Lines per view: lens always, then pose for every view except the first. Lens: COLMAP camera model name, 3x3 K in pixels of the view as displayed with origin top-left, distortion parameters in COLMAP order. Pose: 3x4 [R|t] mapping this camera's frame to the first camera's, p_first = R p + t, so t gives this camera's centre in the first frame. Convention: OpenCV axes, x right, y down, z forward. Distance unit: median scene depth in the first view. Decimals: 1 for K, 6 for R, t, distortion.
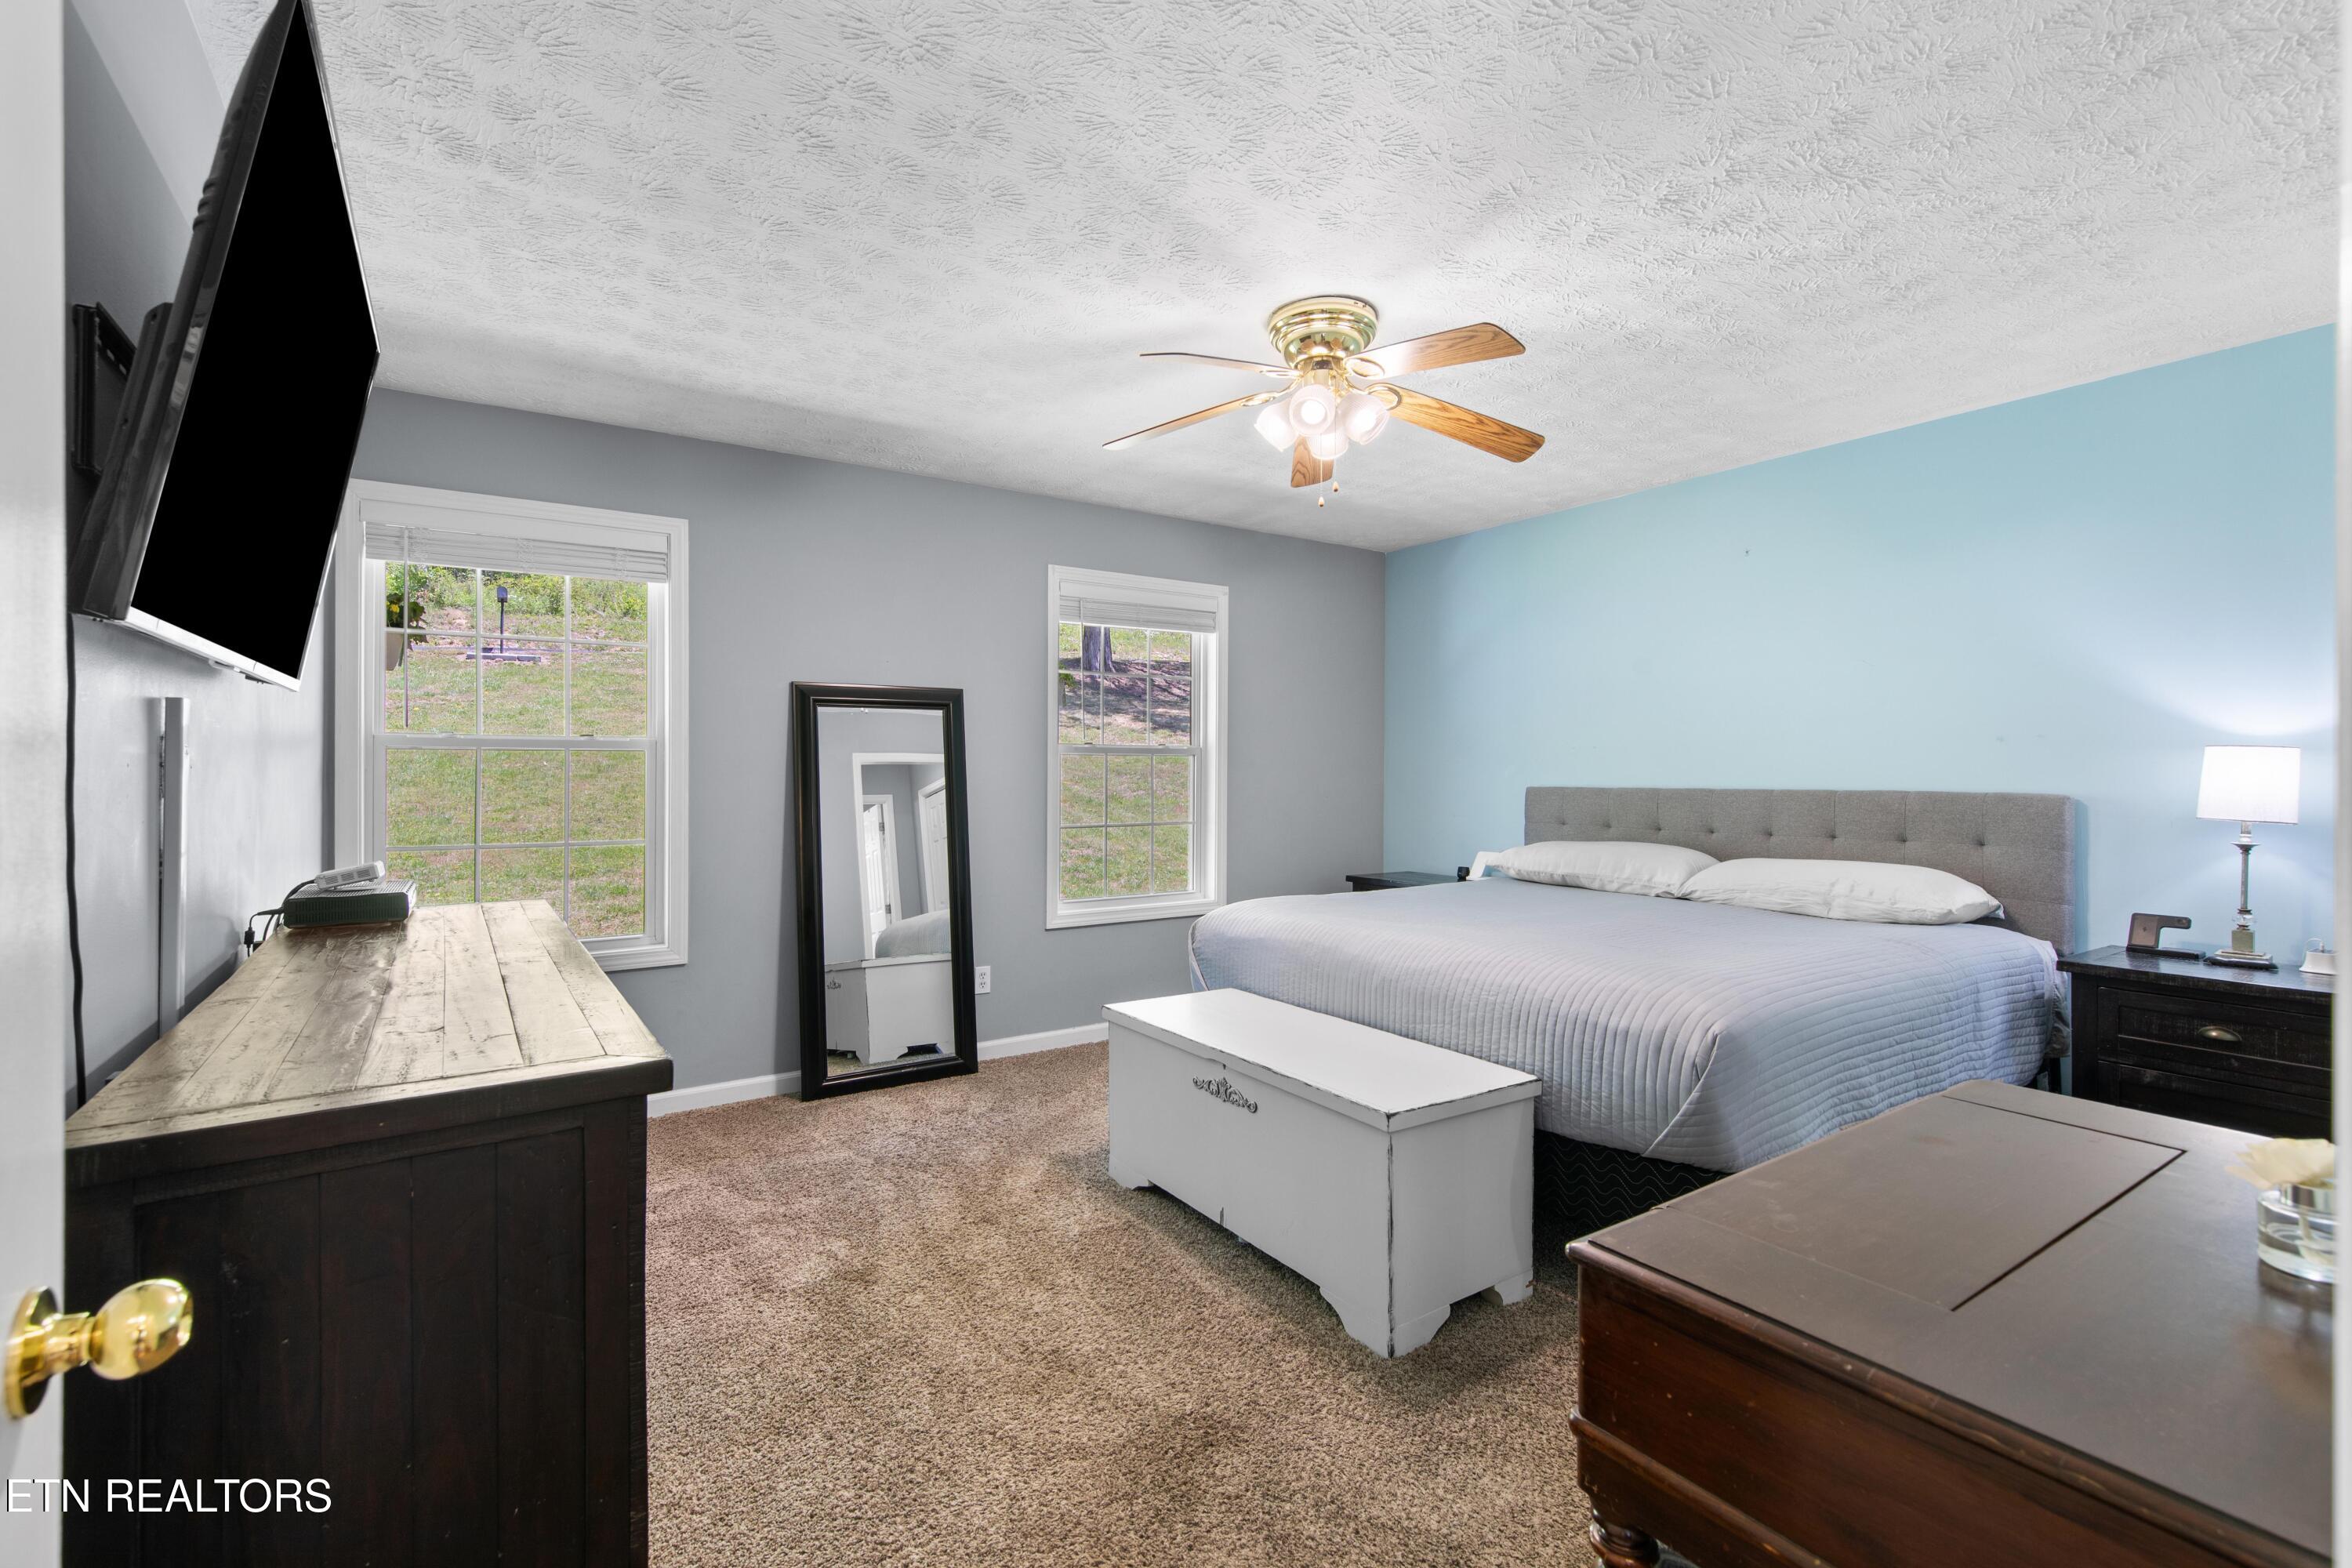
lens RADIAL K [[1057.3, 0, 1170.3], [0, 1057.3, 776.9], [0, 0, 1]] dist [0.009462, -0.003444]
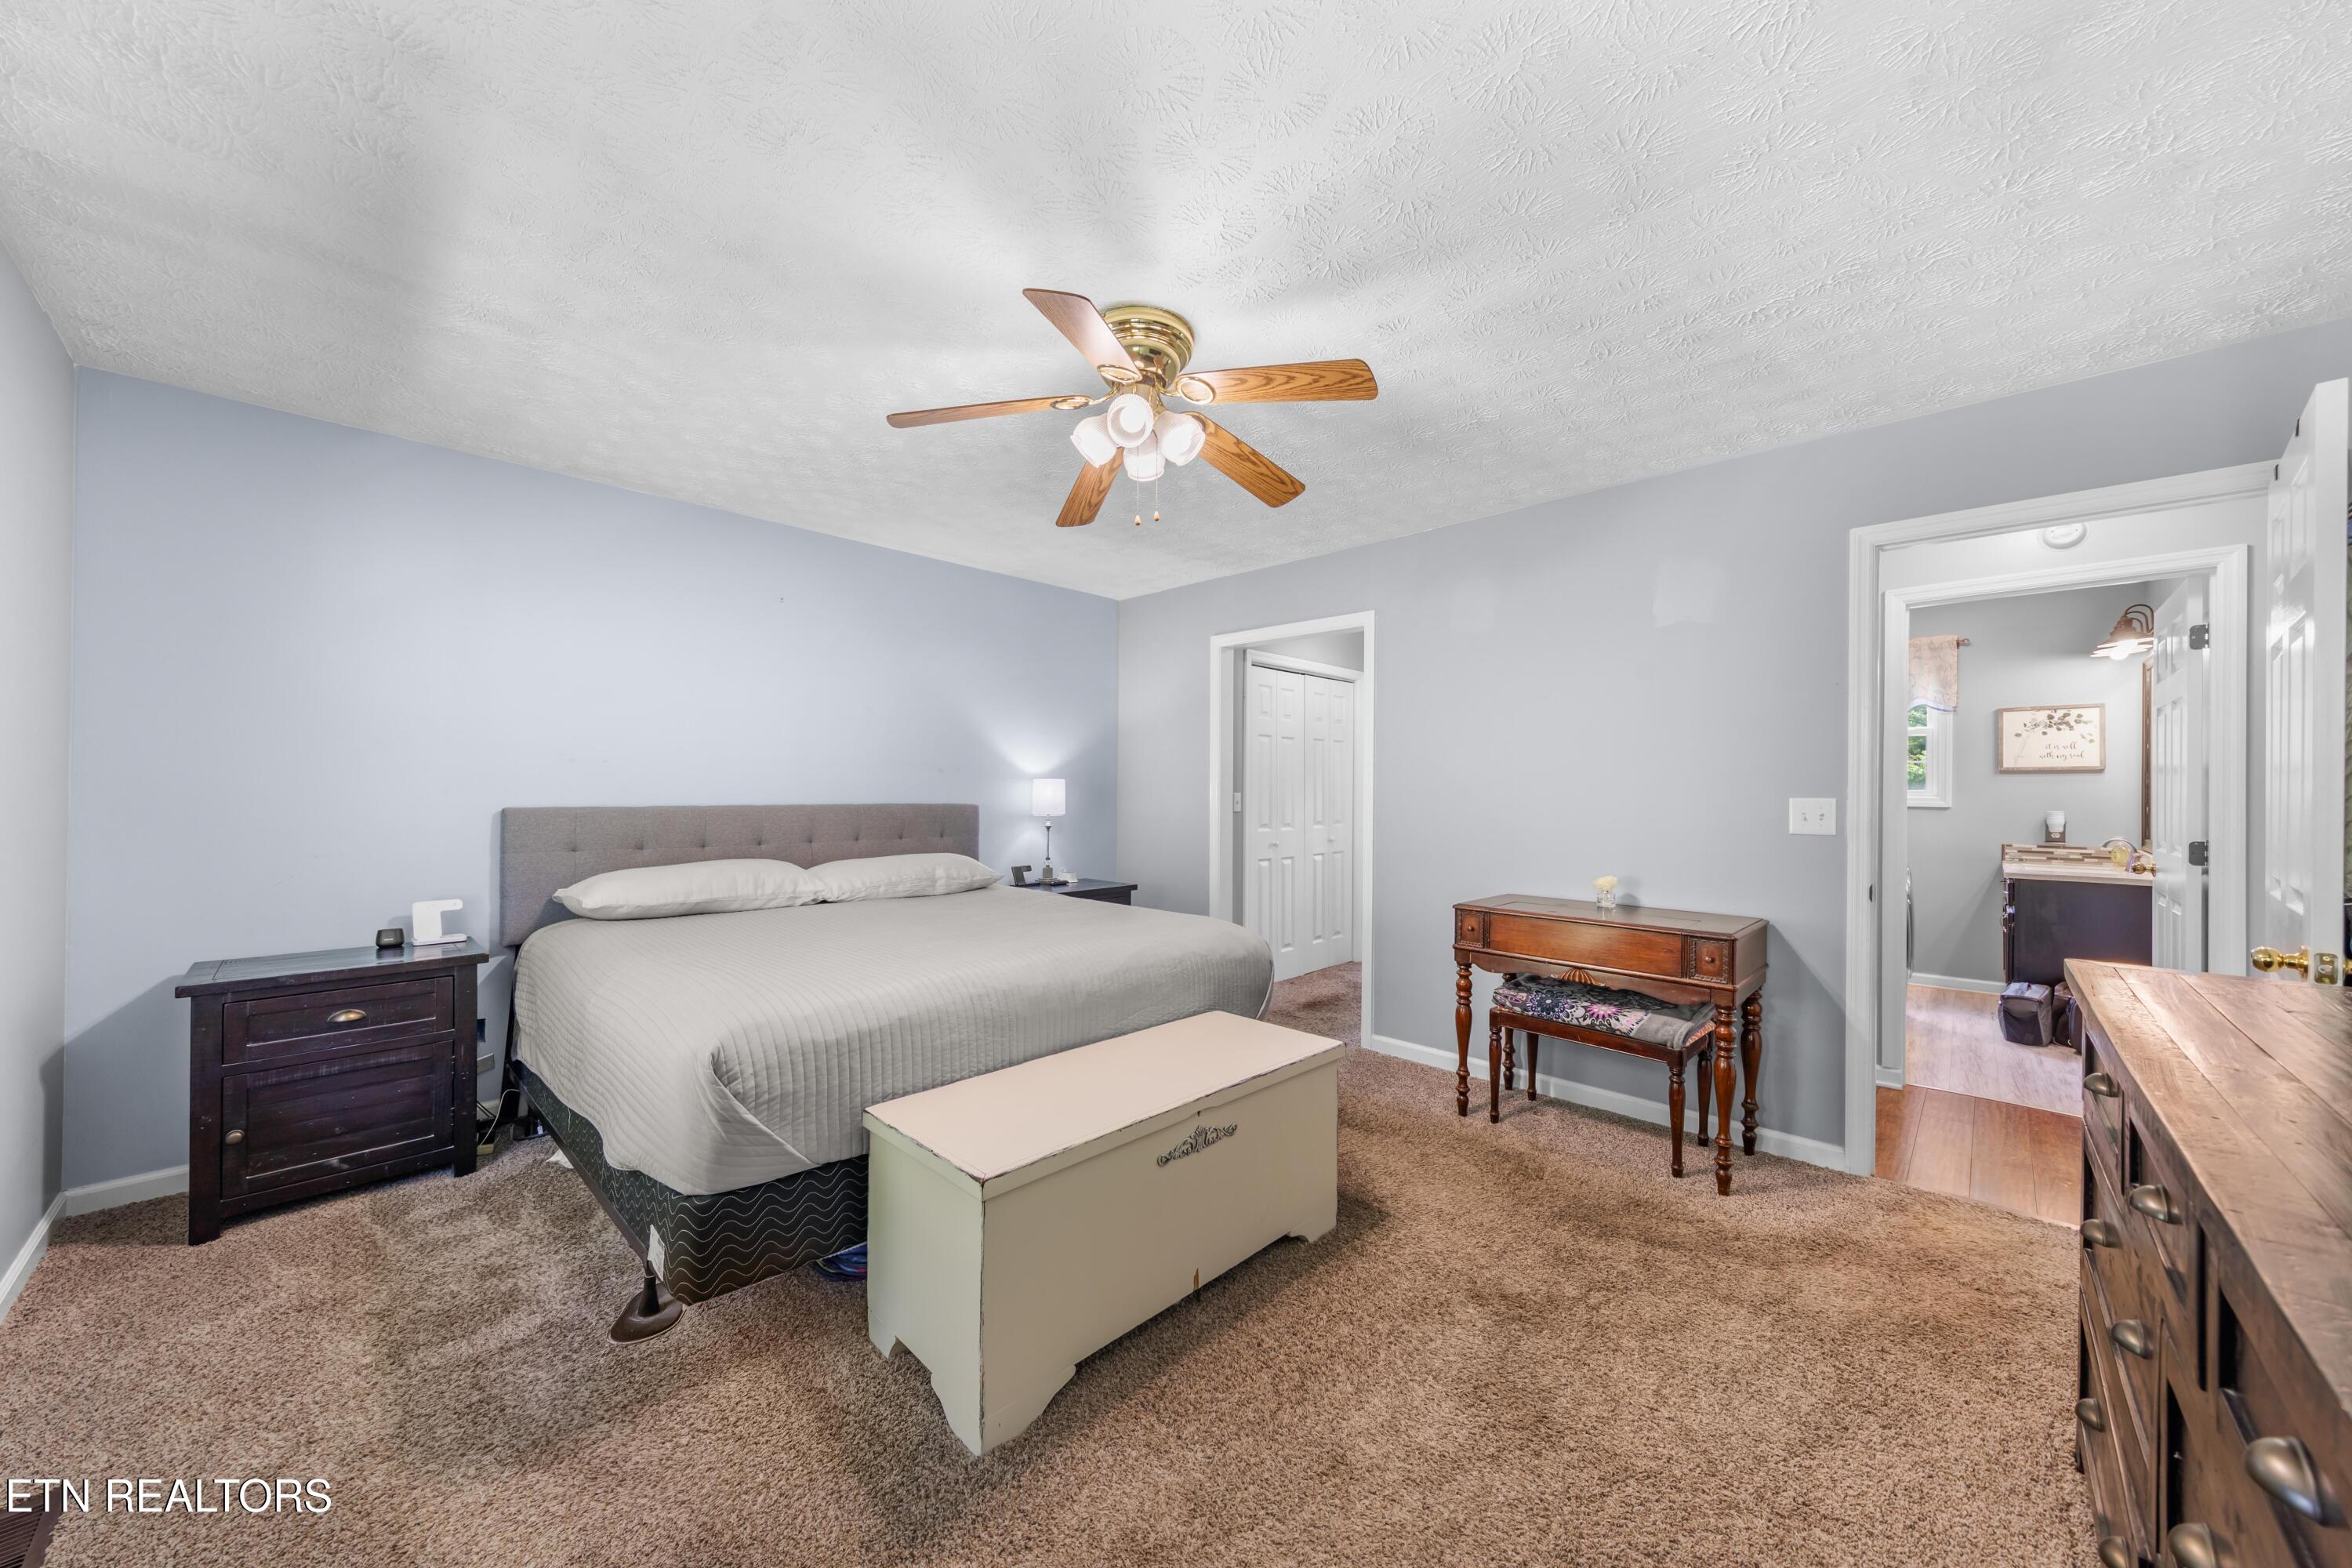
lens RADIAL K [[834.5, 0, 1166.5], [0, 834.5, 788.7], [0, 0, 1]] dist [0.002380, 0.000108]
pose [[-0.201843, -0.001563, 0.979417, -0.617934], [-0.001299, 0.999998, 0.001328, -0.010809], [-0.979417, -0.001004, -0.201845, 1.105879]]
